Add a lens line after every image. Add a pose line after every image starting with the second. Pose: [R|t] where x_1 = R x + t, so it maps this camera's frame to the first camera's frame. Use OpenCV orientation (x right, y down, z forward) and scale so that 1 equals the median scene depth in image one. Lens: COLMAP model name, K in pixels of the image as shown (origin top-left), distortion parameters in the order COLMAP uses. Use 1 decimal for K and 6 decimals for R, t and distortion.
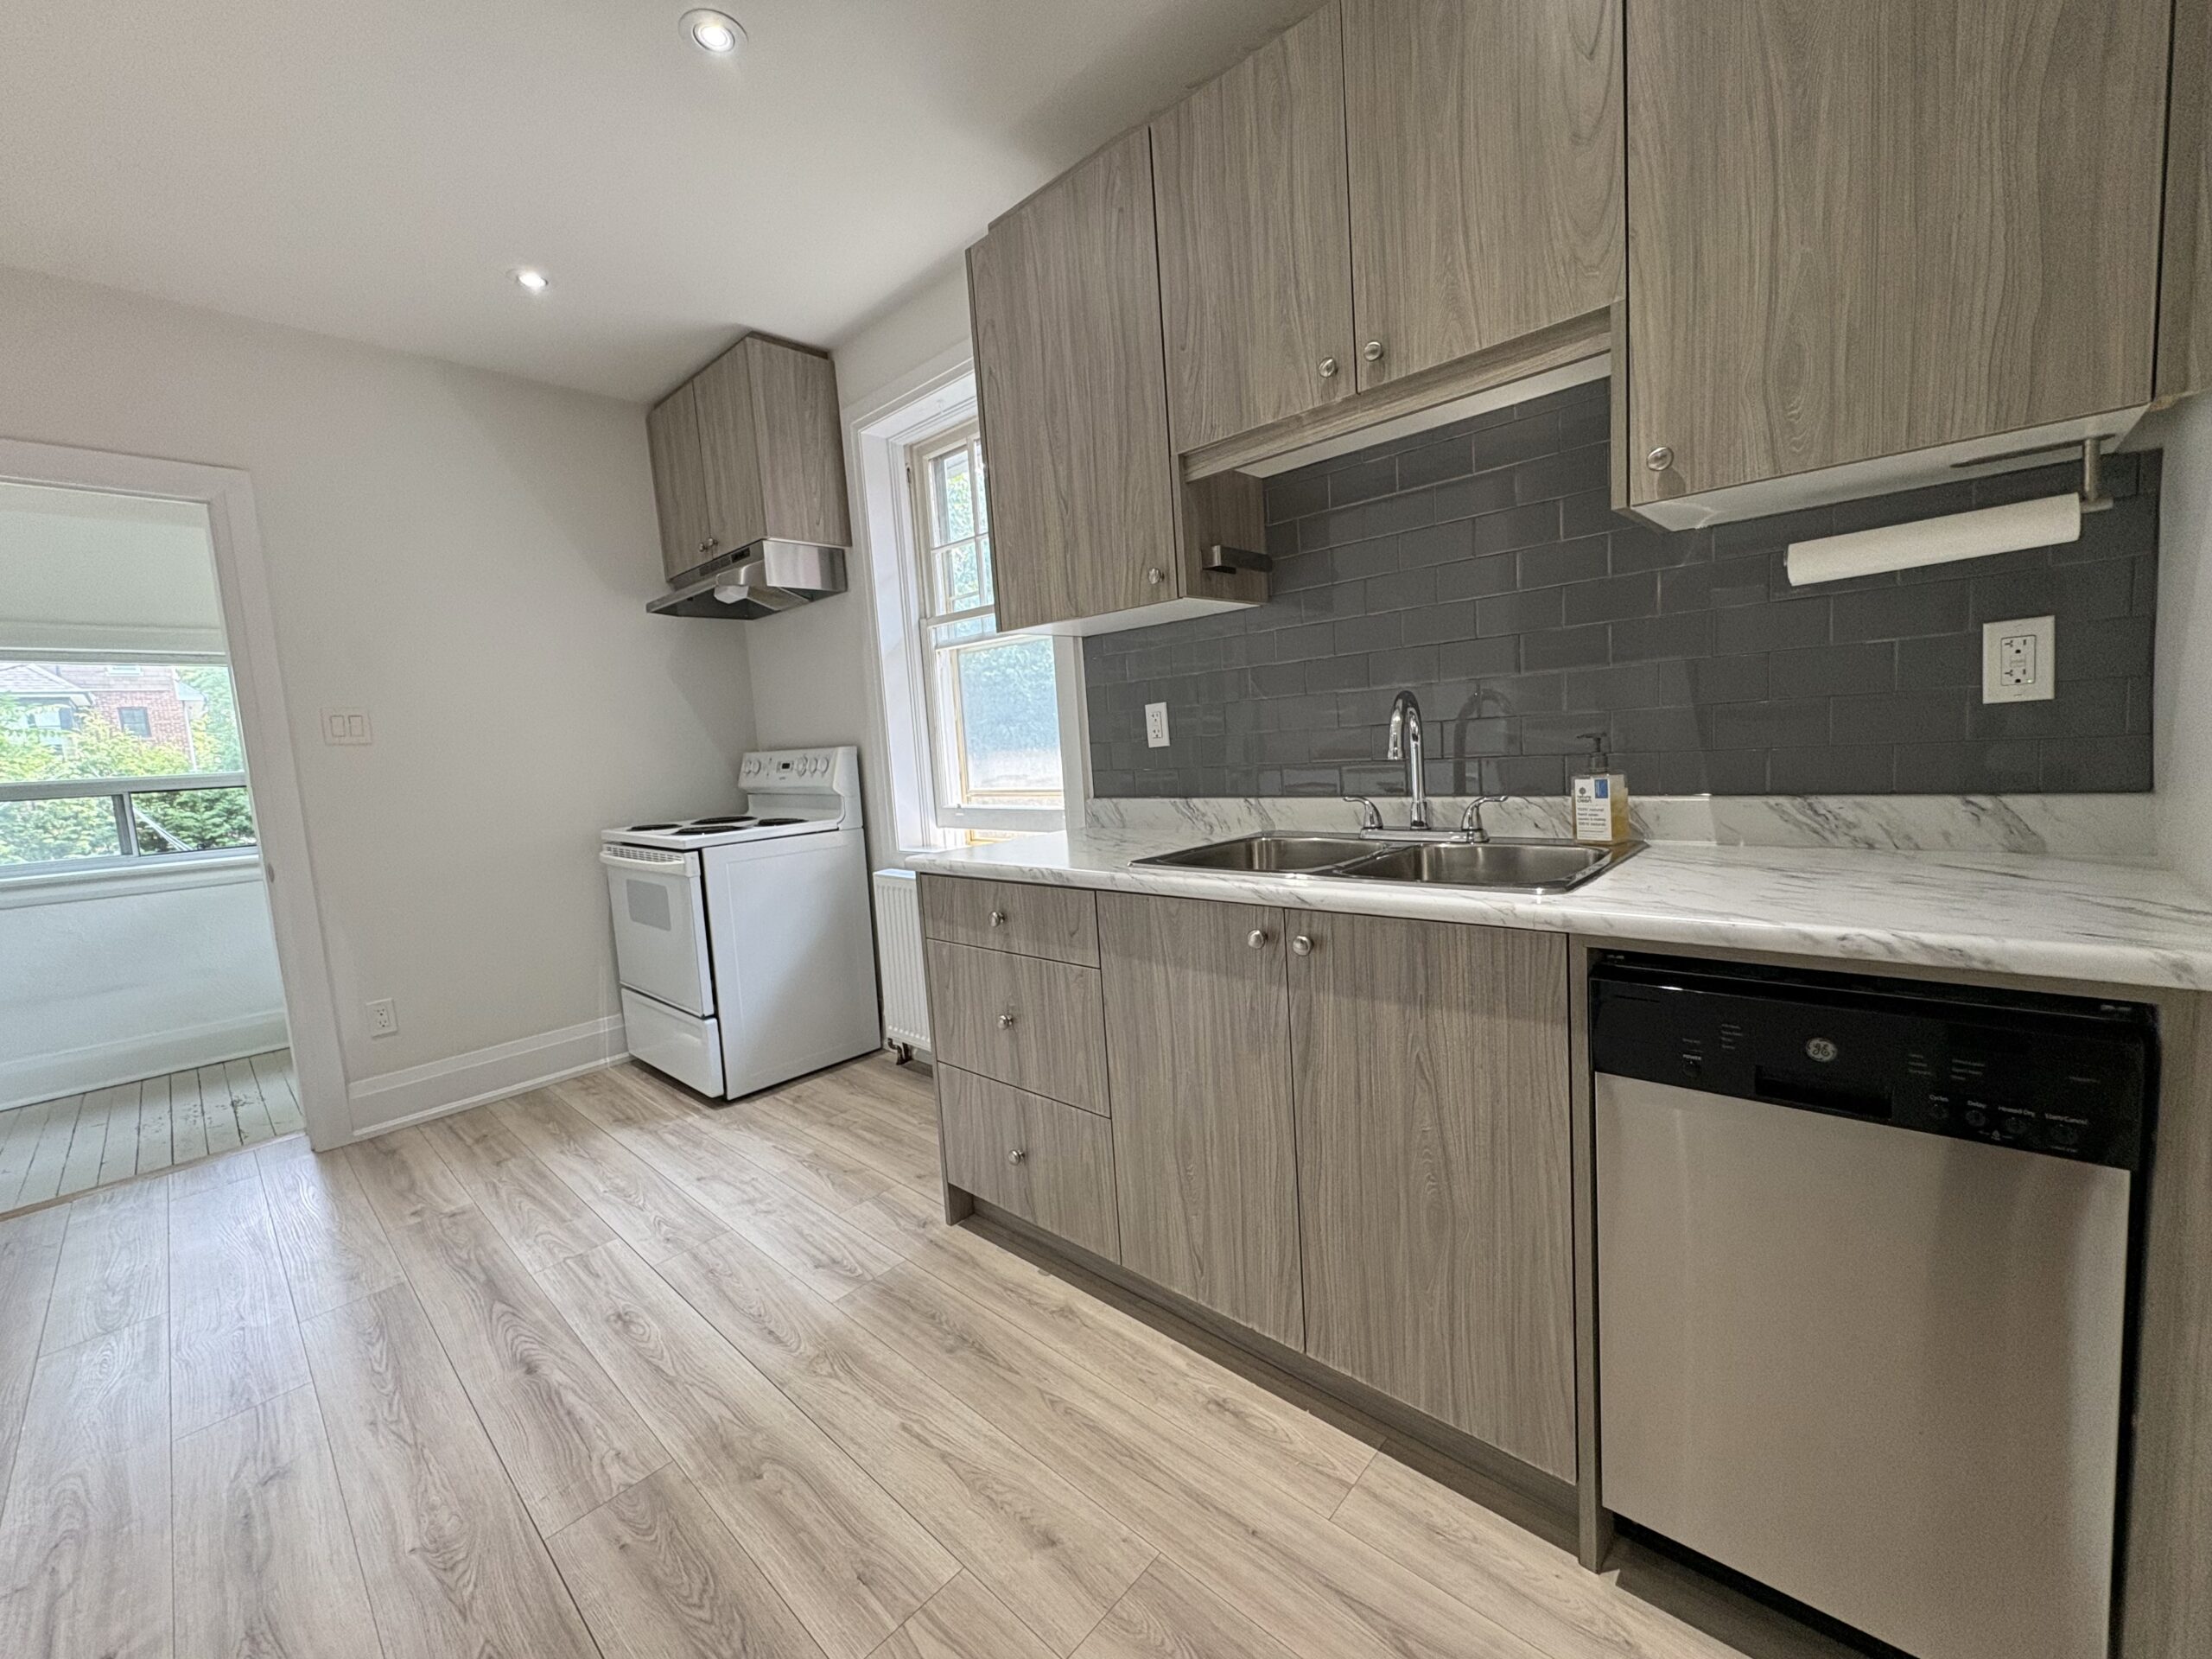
lens RADIAL K [[879.2, 0, 1108.3], [0, 879.2, 830.5], [0, 0, 1]] dist [0.000429, -0.000184]
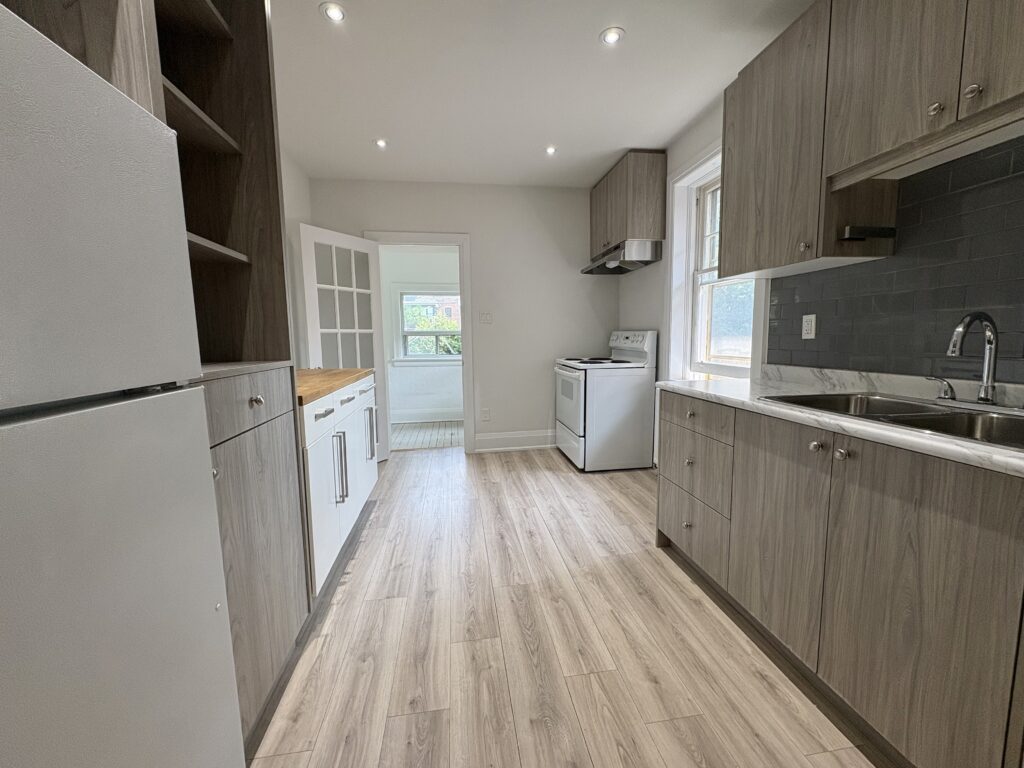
lens RADIAL K [[407.0, 0, 513.1], [0, 407.0, 384.4], [0, 0, 1]] dist [0.000429, -0.000184]
pose [[0.777998, 0.124960, -0.615714, 0.138535], [-0.099683, 0.992158, 0.075404, -0.005009], [0.620308, 0.002712, 0.784353, -0.048844]]
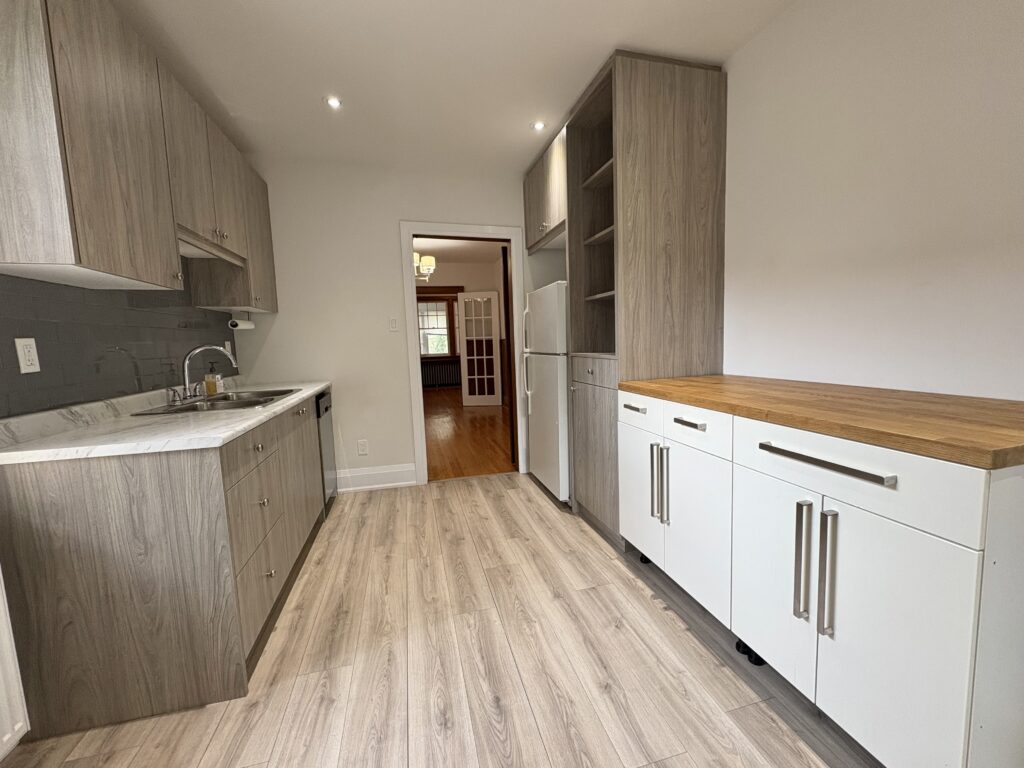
lens RADIAL K [[407.0, 0, 513.1], [0, 407.0, 384.4], [0, 0, 1]] dist [0.000429, -0.000184]
pose [[-0.839313, 0.032635, 0.542667, -1.034061], [0.141351, 0.976966, 0.159866, -0.090936], [-0.524950, 0.210884, -0.824594, 1.378194]]
